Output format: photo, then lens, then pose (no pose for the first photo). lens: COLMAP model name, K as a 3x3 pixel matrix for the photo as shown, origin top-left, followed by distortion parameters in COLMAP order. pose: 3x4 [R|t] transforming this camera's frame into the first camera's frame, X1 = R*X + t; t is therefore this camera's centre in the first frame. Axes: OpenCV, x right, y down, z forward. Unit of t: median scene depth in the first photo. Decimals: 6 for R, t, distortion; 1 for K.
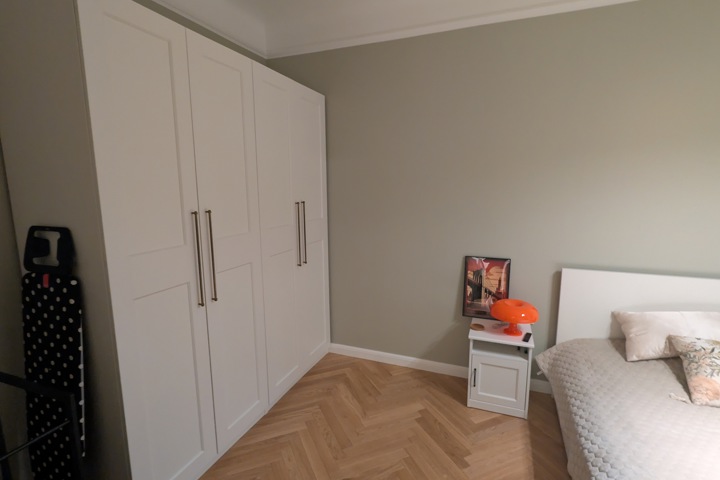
lens RADIAL K [[362.9, 0, 358.8], [0, 362.9, 241.3], [0, 0, 1]] dist [0.002846, 0.000039]
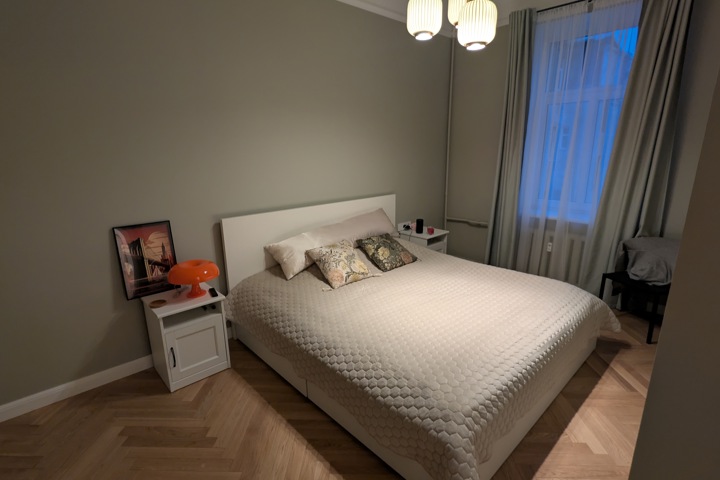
lens RADIAL K [[362.9, 0, 359.8], [0, 362.9, 238.9], [0, 0, 1]] dist [0.002846, 0.000039]
pose [[0.425920, -0.223043, 0.876837, -0.204890], [0.150371, 0.973109, 0.174490, 0.007227], [-0.892178, 0.057532, 0.448006, 0.182586]]
